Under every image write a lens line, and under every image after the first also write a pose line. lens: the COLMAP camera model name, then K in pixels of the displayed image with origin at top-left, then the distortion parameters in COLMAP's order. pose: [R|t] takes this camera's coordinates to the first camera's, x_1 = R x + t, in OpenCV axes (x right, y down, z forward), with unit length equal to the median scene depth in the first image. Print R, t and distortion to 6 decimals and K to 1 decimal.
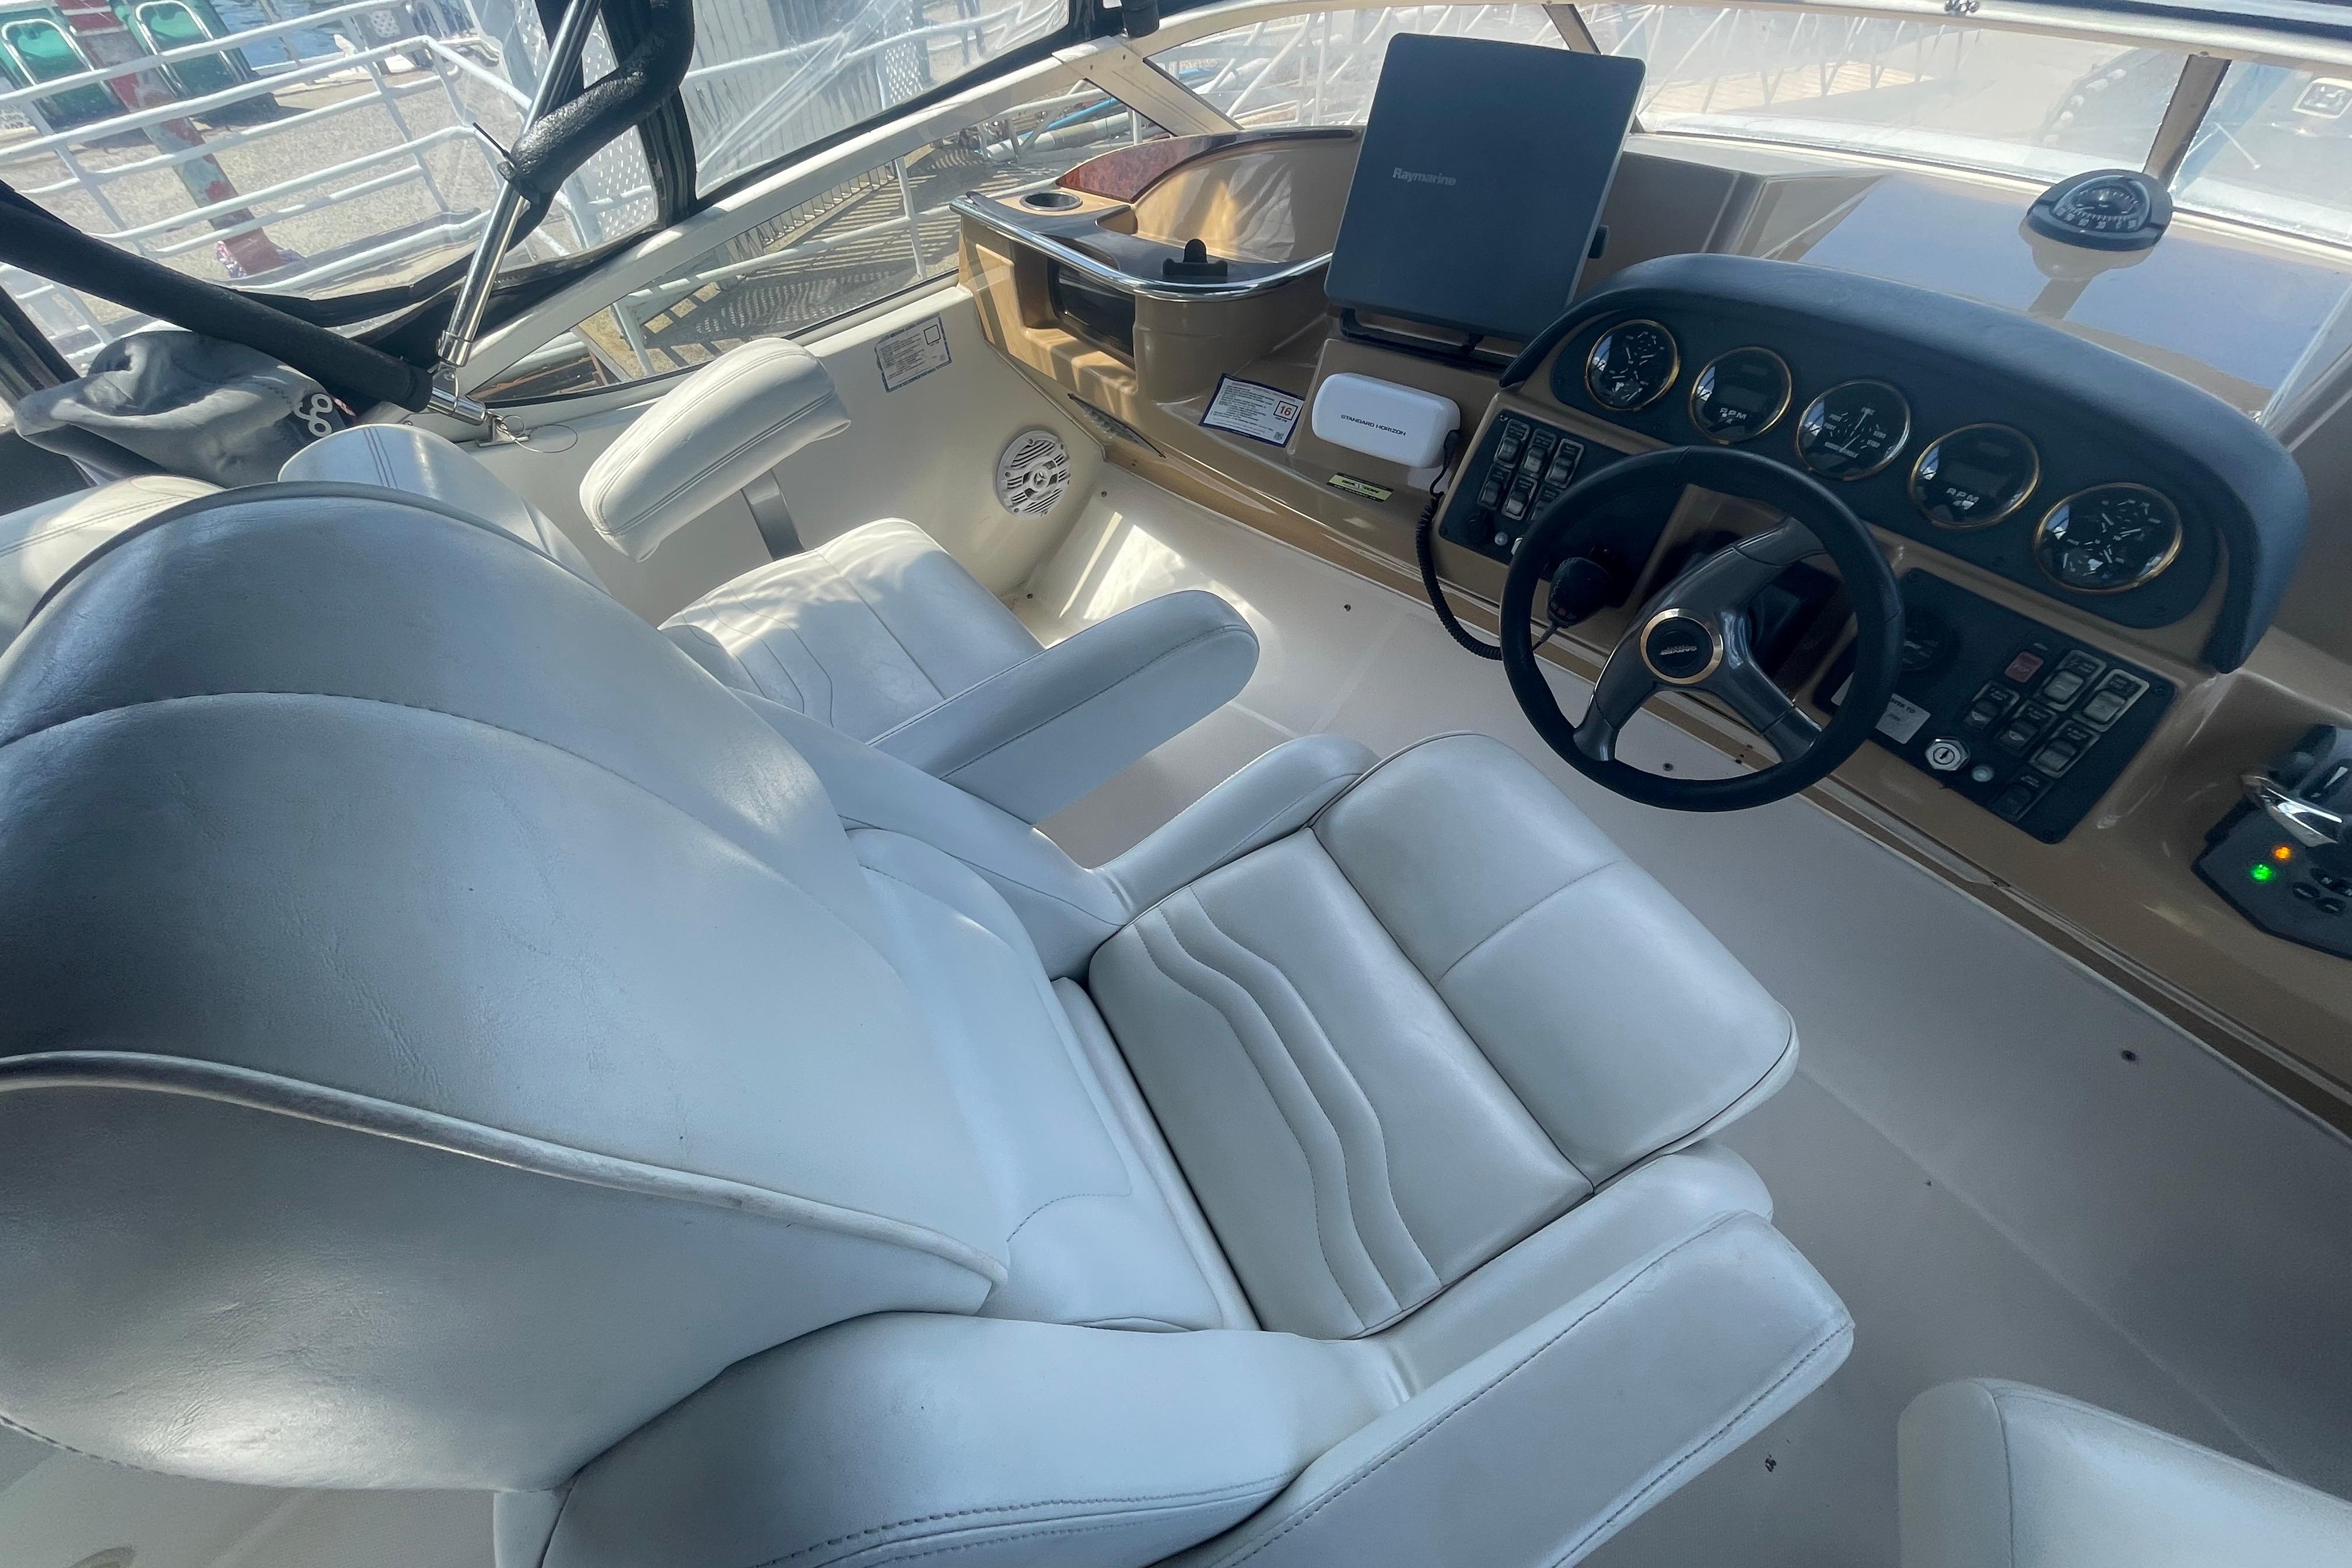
lens RADIAL K [[950.3, 0, 1181.6], [0, 950.3, 781.5], [0, 0, 1]] dist [-0.003411, 0.000174]
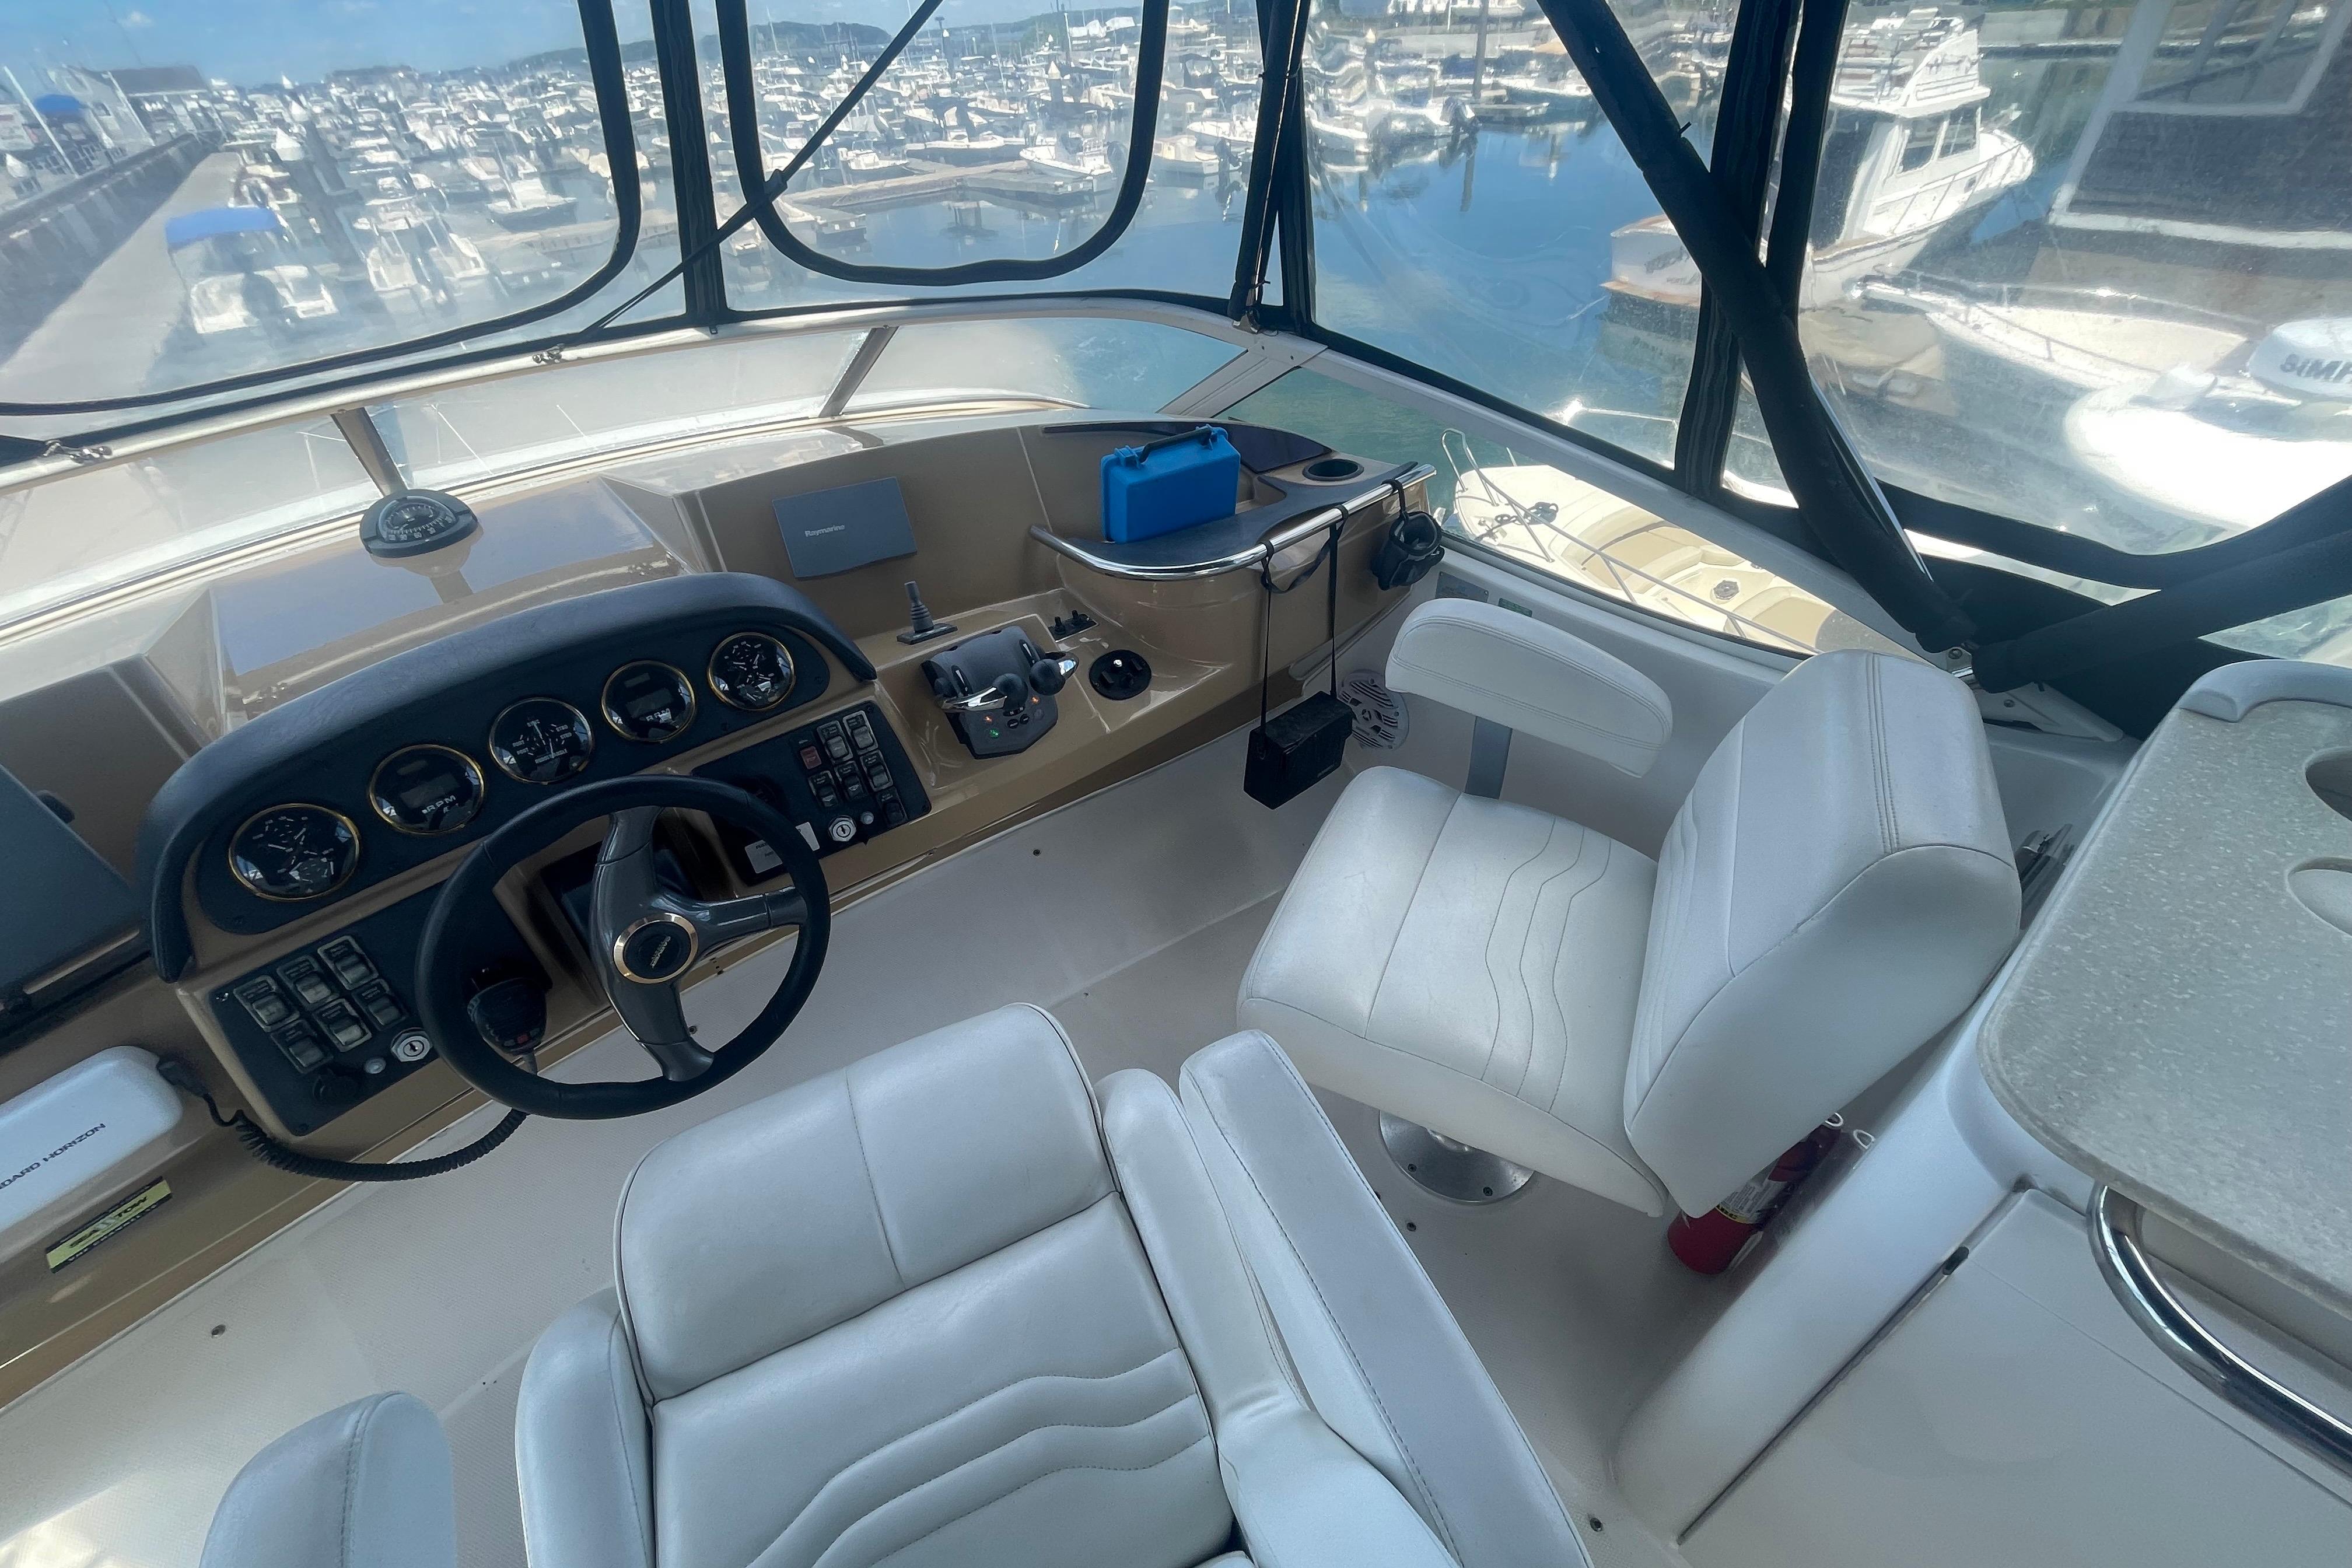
lens RADIAL K [[940.0, 0, 1178.2], [0, 940.0, 781.3], [0, 0, 1]] dist [-0.003019, -0.000041]
pose [[0.051571, -0.616922, 0.785333, -0.105818], [0.787585, 0.508640, 0.347845, -0.112351], [-0.614045, 0.600577, 0.512109, 0.015879]]
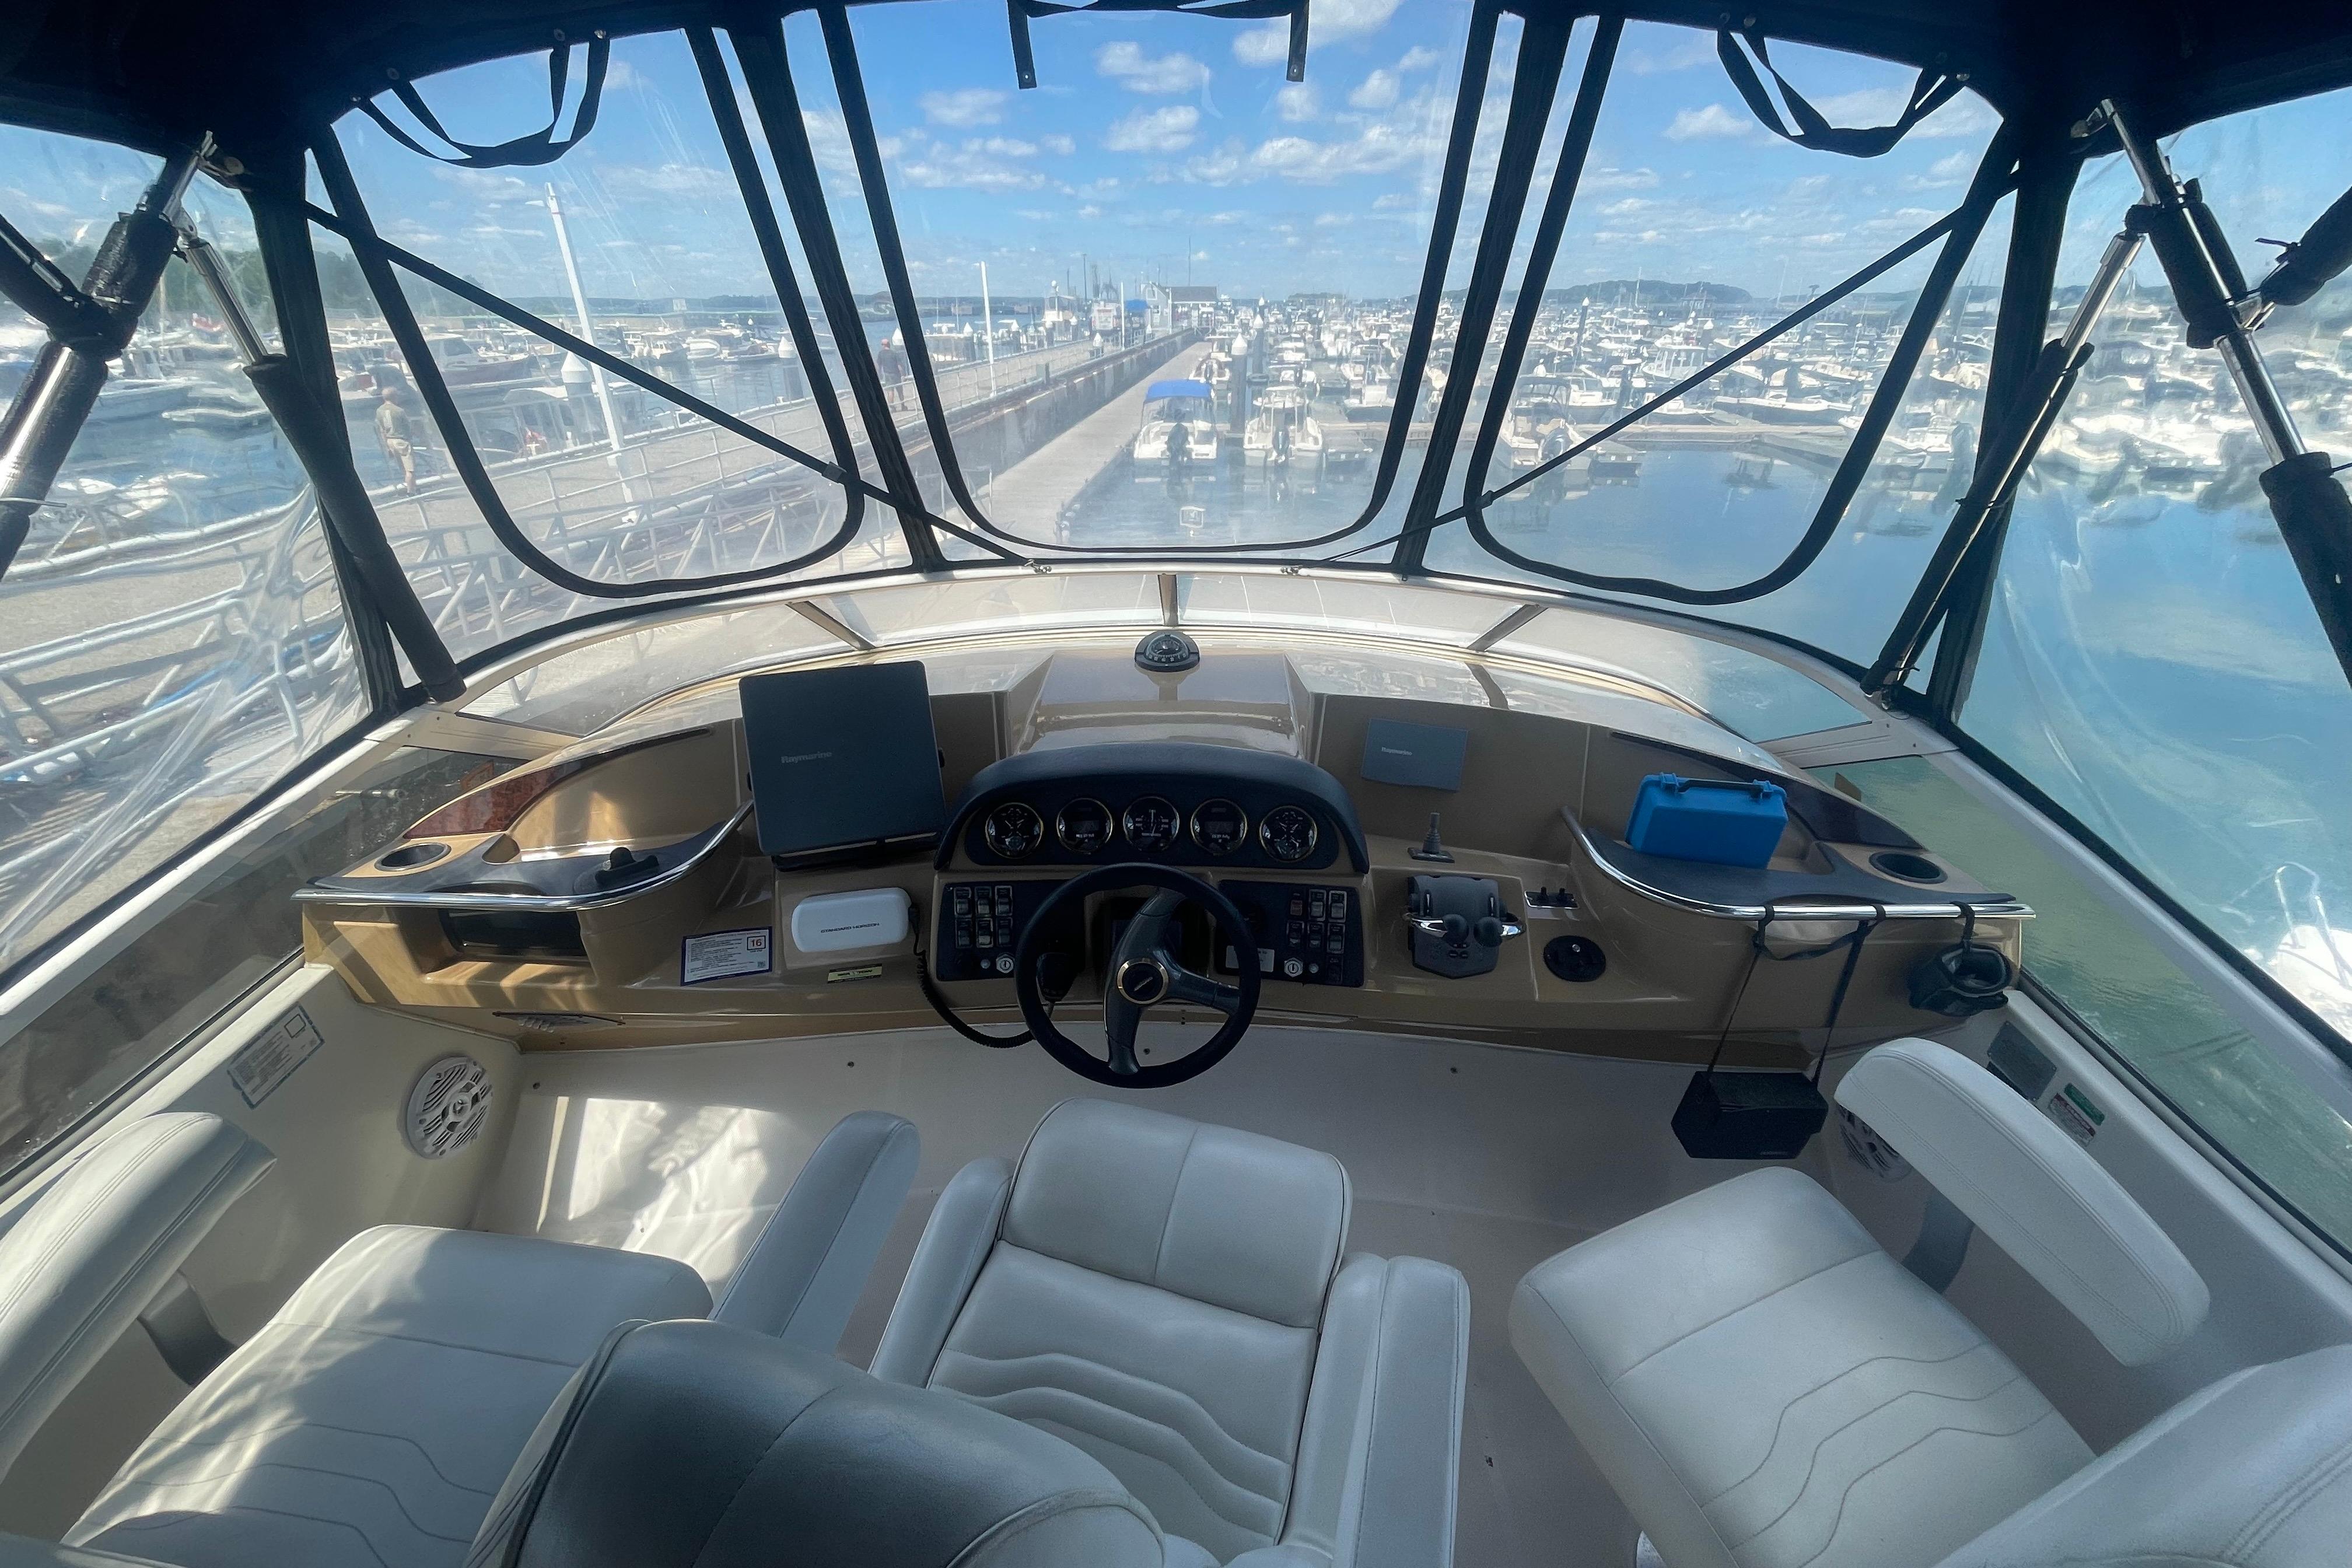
lens RADIAL K [[950.3, 0, 1181.6], [0, 950.3, 781.5], [0, 0, 1]] dist [-0.003411, 0.000174]
pose [[0.703817, -0.305967, 0.641113, -0.240164], [0.527324, 0.829743, -0.182910, -0.075072], [-0.475994, 0.466810, 0.745331, -0.242471]]
